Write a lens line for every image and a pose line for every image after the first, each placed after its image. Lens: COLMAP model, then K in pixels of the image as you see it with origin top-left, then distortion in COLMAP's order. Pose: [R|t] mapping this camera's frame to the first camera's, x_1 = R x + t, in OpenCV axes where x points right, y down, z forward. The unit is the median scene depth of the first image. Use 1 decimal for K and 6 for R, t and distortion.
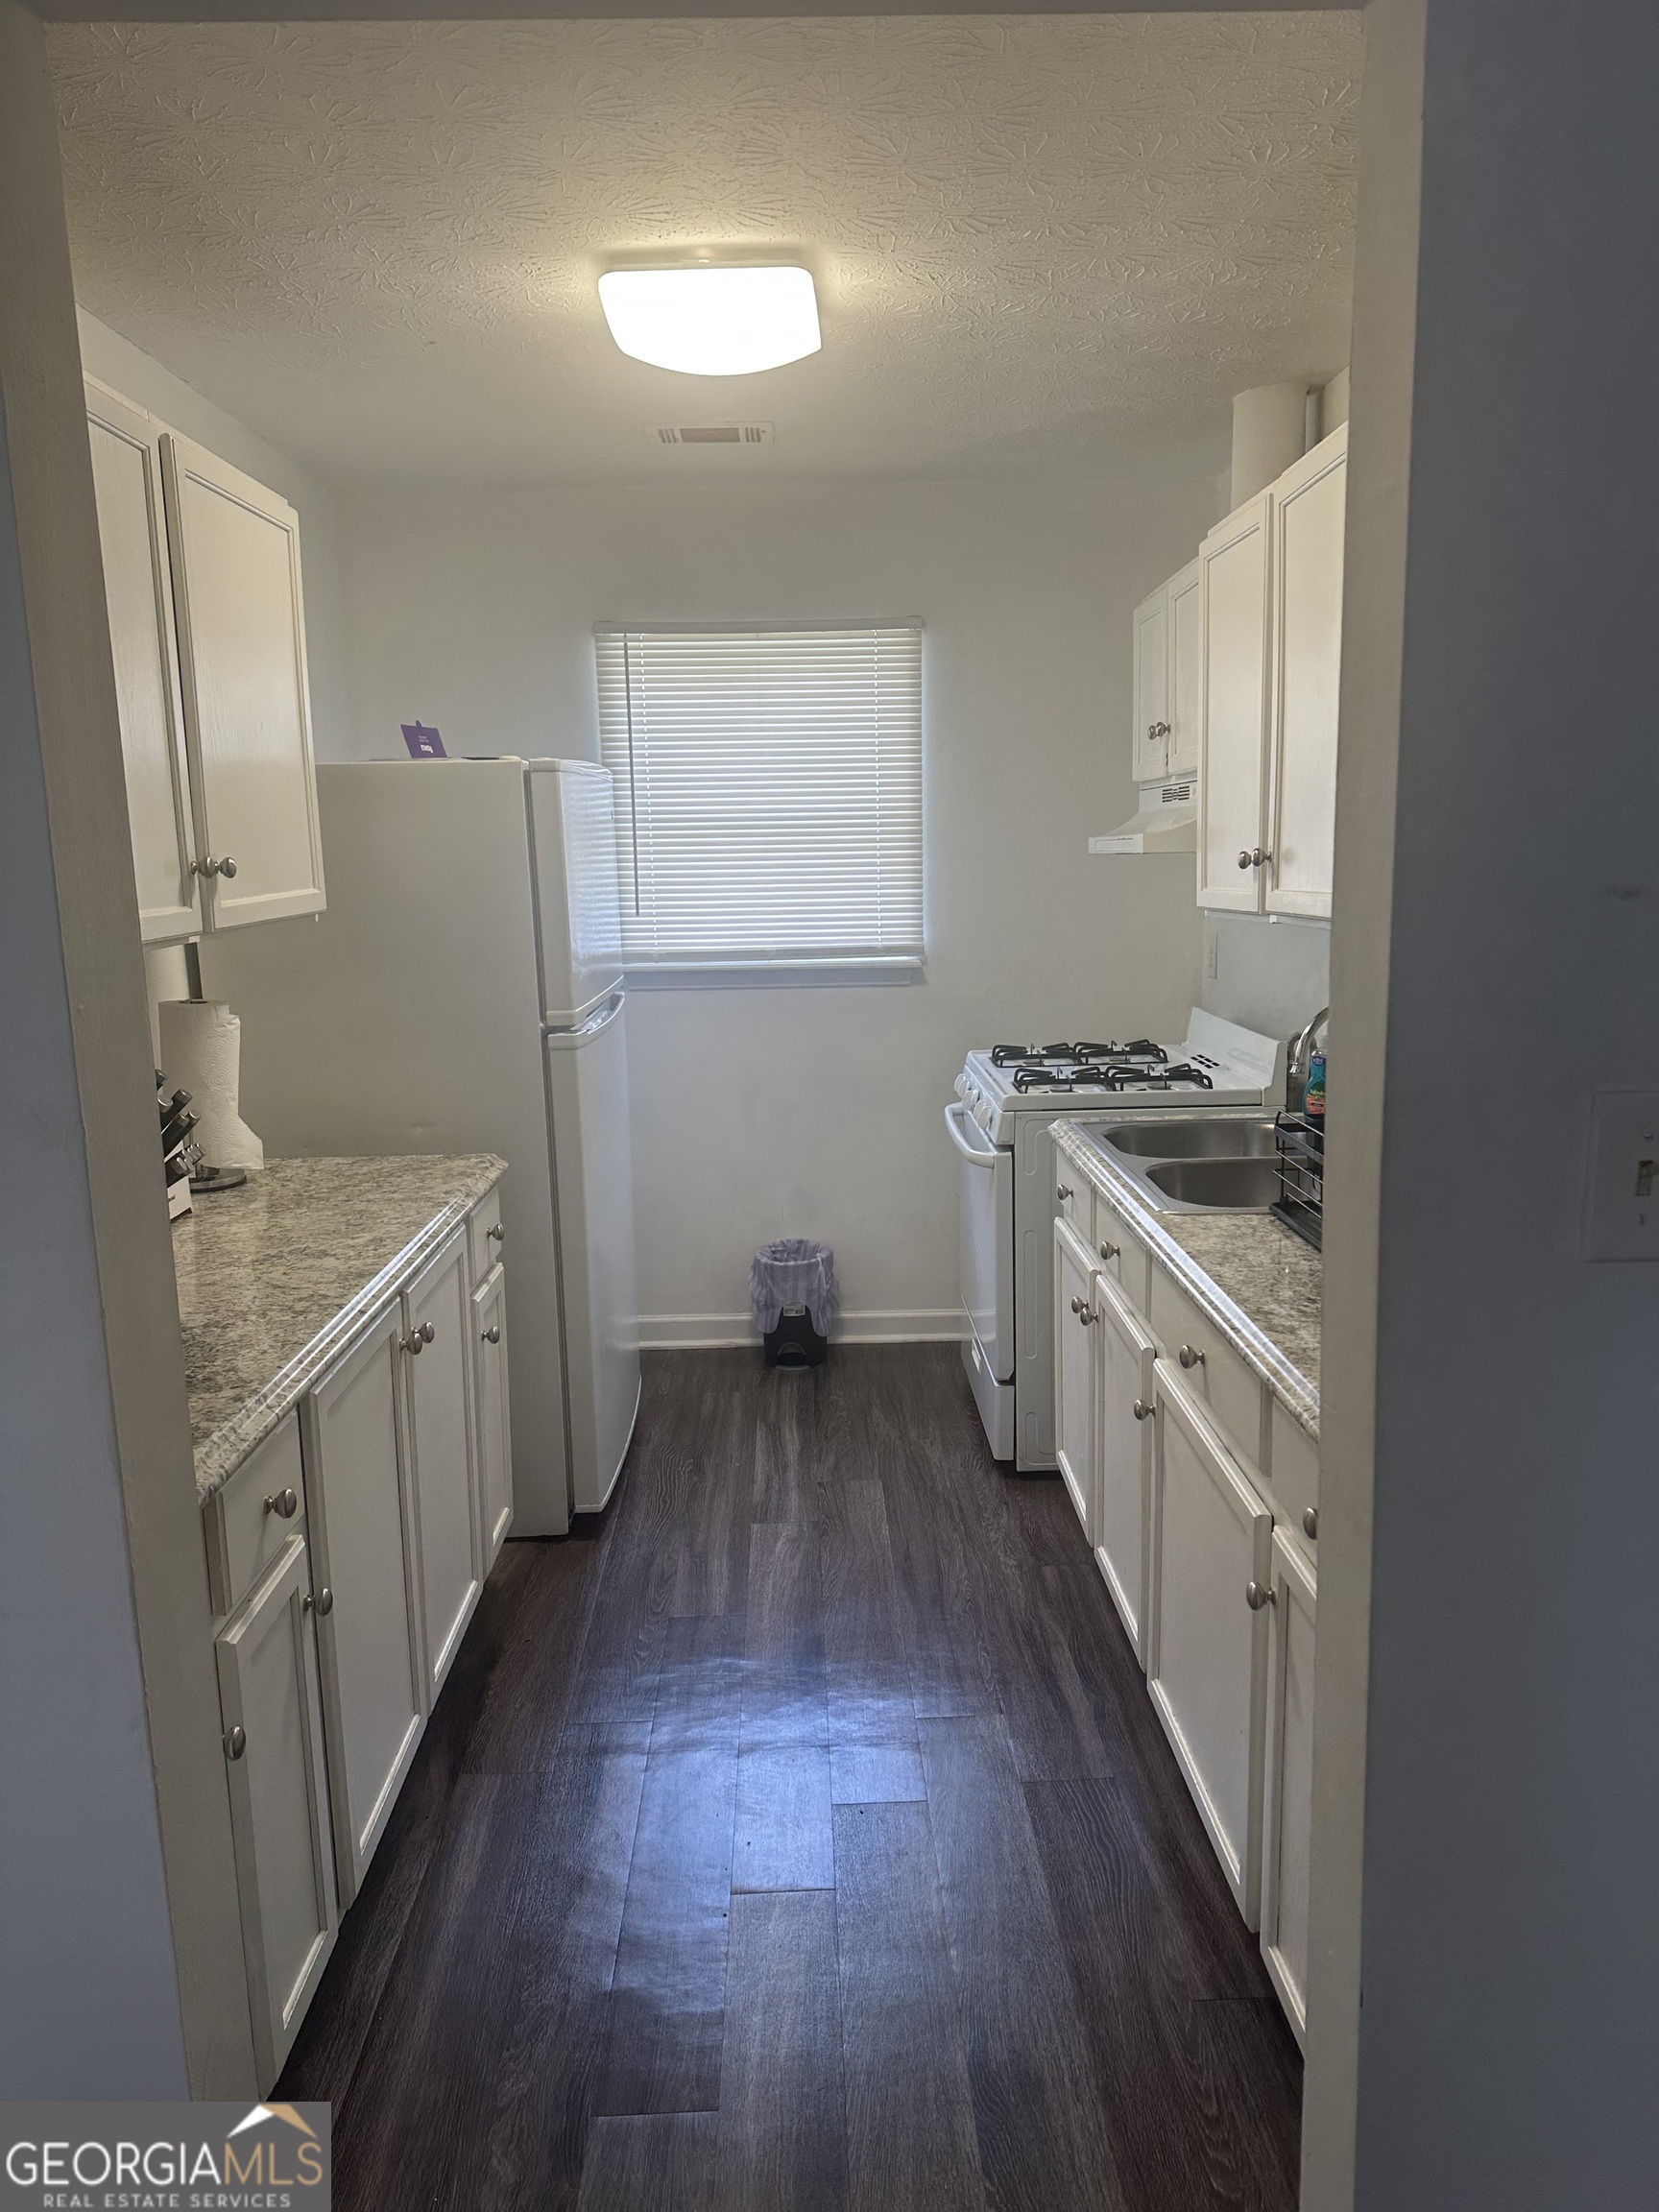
lens RADIAL K [[1553.5, 0, 829.5], [0, 1553.5, 1106.0], [0, 0, 1]] dist [0.155748, -0.193816]
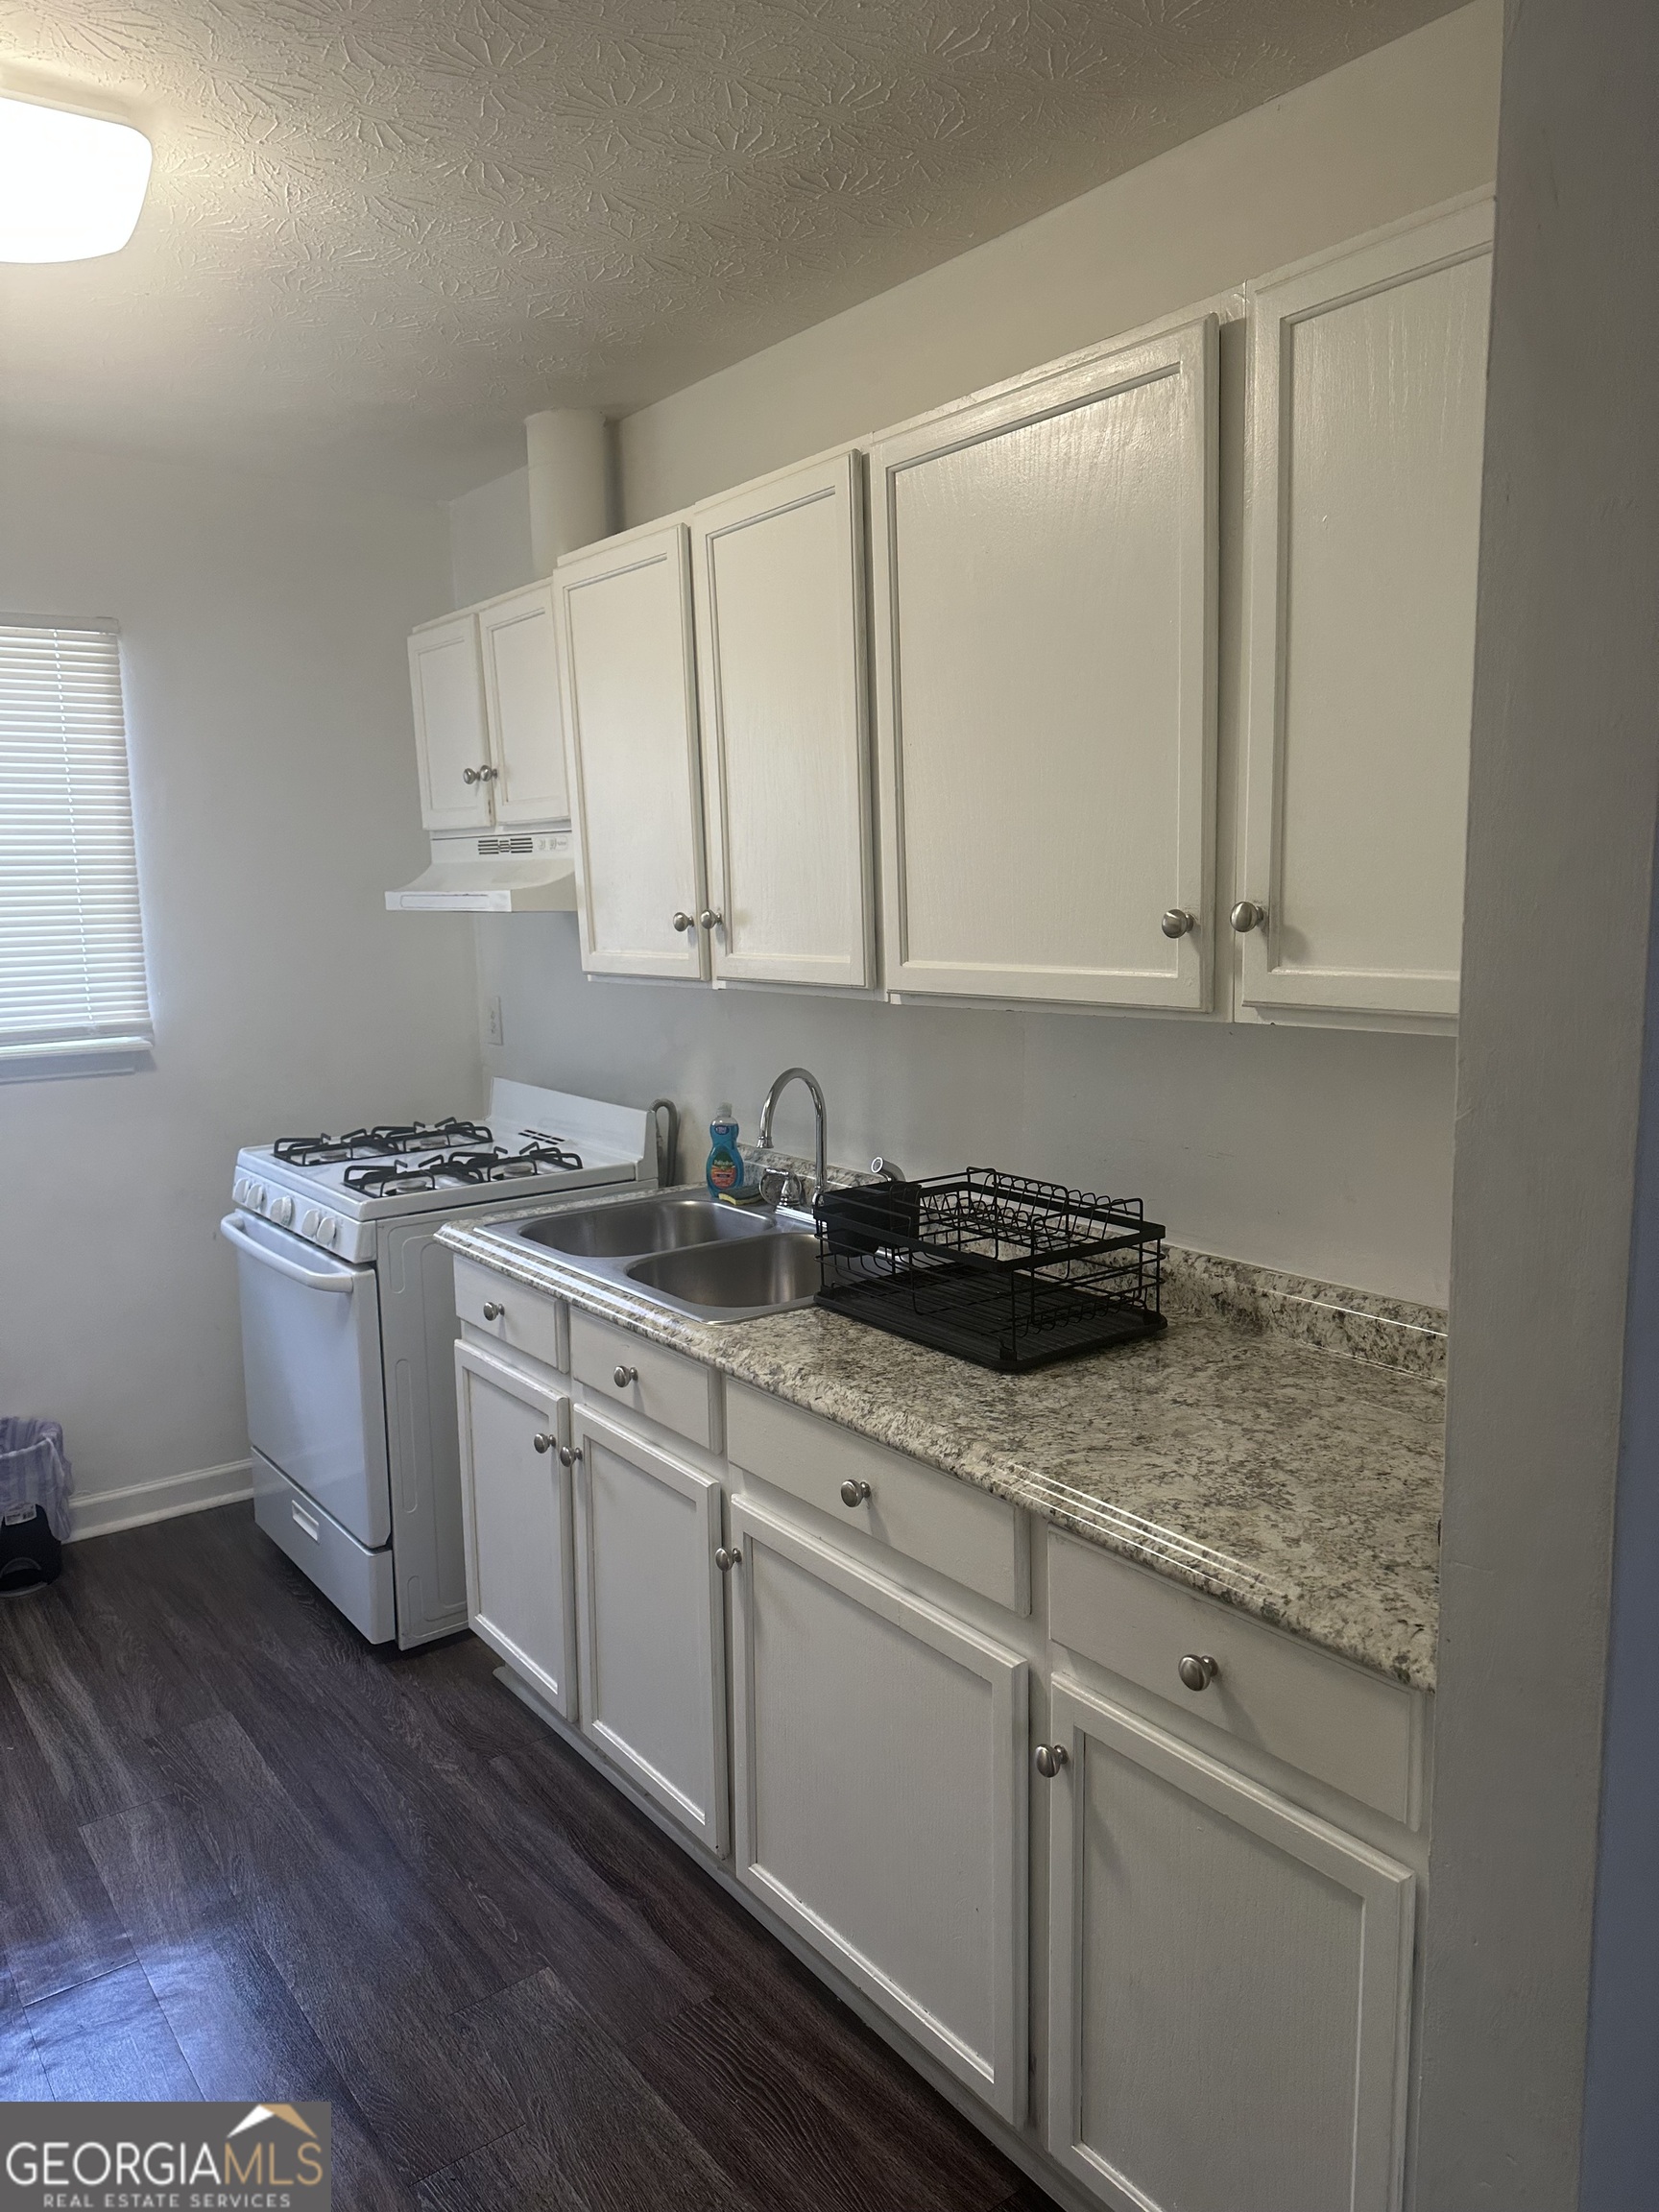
lens RADIAL K [[1553.5, 0, 829.5], [0, 1553.5, 1106.0], [0, 0, 1]] dist [0.155748, -0.193816]
pose [[-0.809847, 0.116871, -0.574882, 0.136196], [-0.066205, 0.955487, 0.287510, -0.195453], [0.582894, 0.270899, -0.766060, 1.105782]]
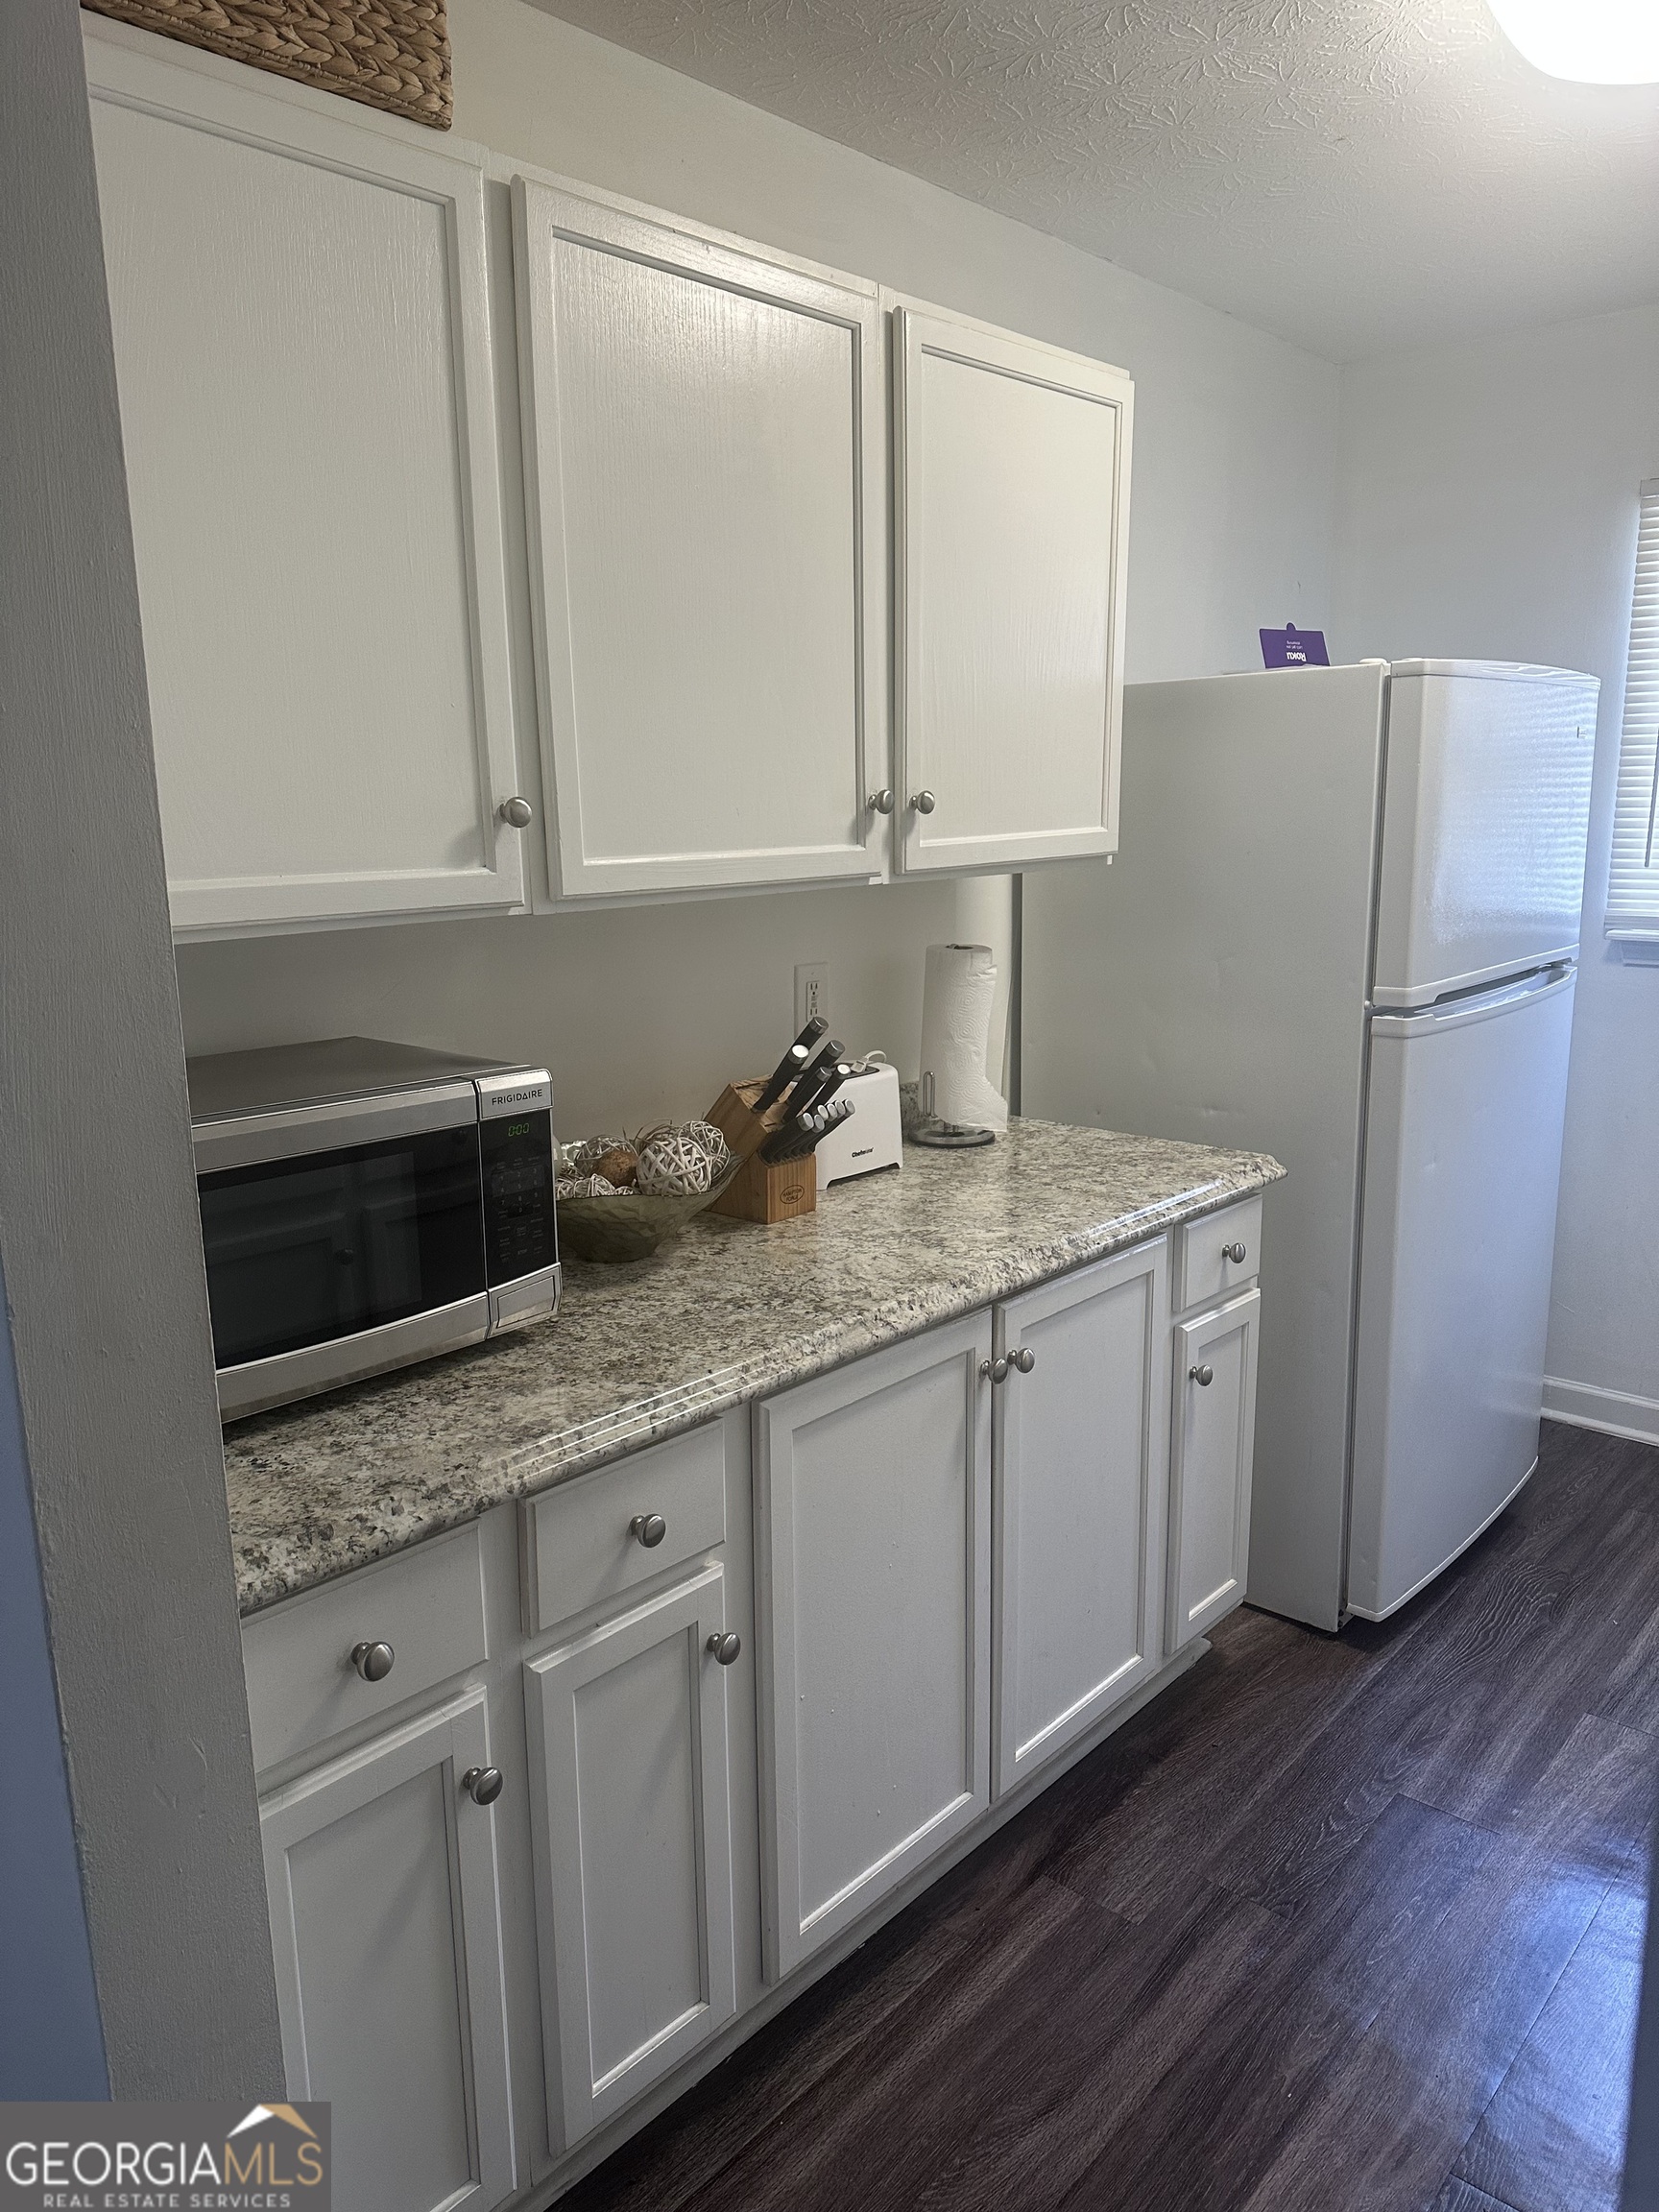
lens RADIAL K [[1559.6, 0, 845.6], [0, 1559.6, 1112.2], [0, 0, 1]] dist [0.125748, -0.167621]
pose [[0.741940, 0.146229, -0.654326, 0.163164], [-0.117770, 0.989176, 0.087521, -0.039619], [0.660042, 0.012125, 0.751131, 0.250228]]
